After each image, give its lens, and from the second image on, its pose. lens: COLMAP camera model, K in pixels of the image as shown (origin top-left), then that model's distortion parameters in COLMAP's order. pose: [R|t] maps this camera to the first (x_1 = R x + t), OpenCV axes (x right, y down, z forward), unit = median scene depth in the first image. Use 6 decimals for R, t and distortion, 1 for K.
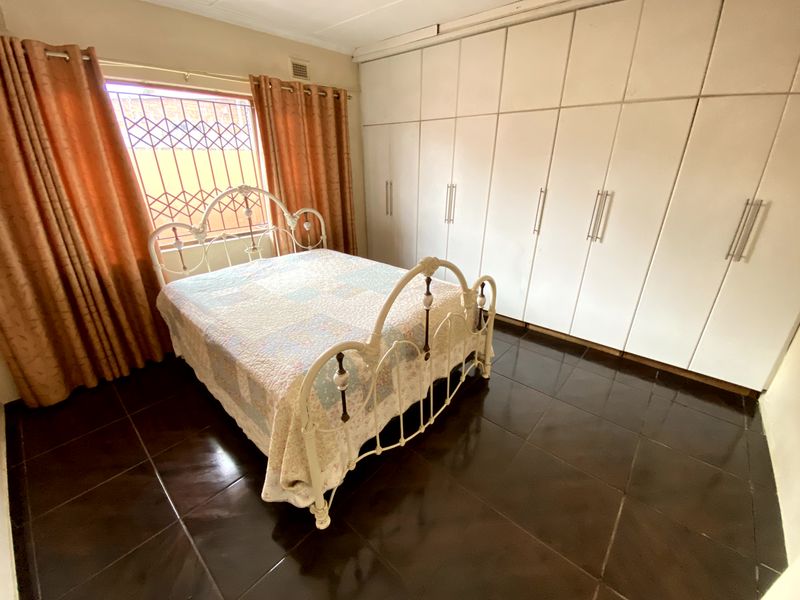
lens RADIAL K [[323.6, 0, 400.0], [0, 323.6, 300.0], [0, 0, 1]] dist [0.033261, -0.027681]
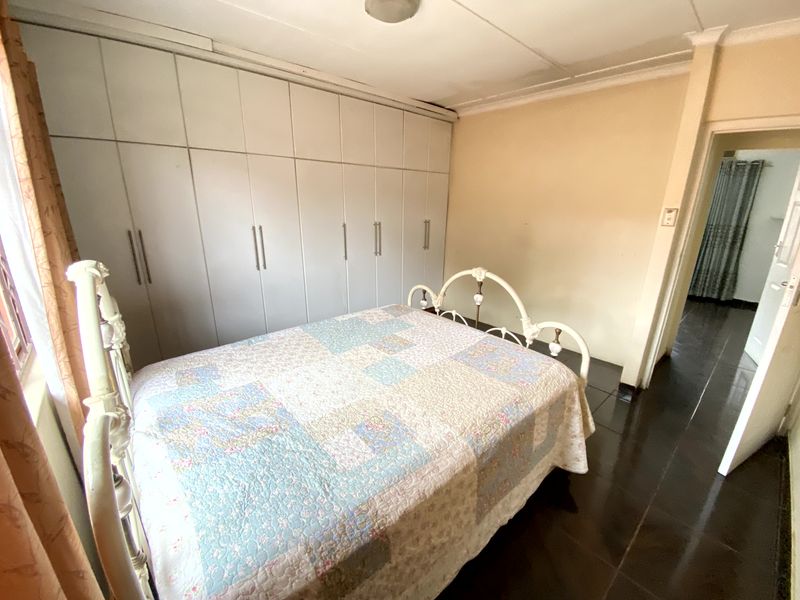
lens RADIAL K [[323.6, 0, 400.0], [0, 323.6, 300.0], [0, 0, 1]] dist [0.033261, -0.027681]
pose [[0.129540, -0.280979, 0.950931, -0.841732], [0.384500, 0.898210, 0.213023, -0.275053], [-0.913991, 0.338038, 0.224391, 0.659104]]
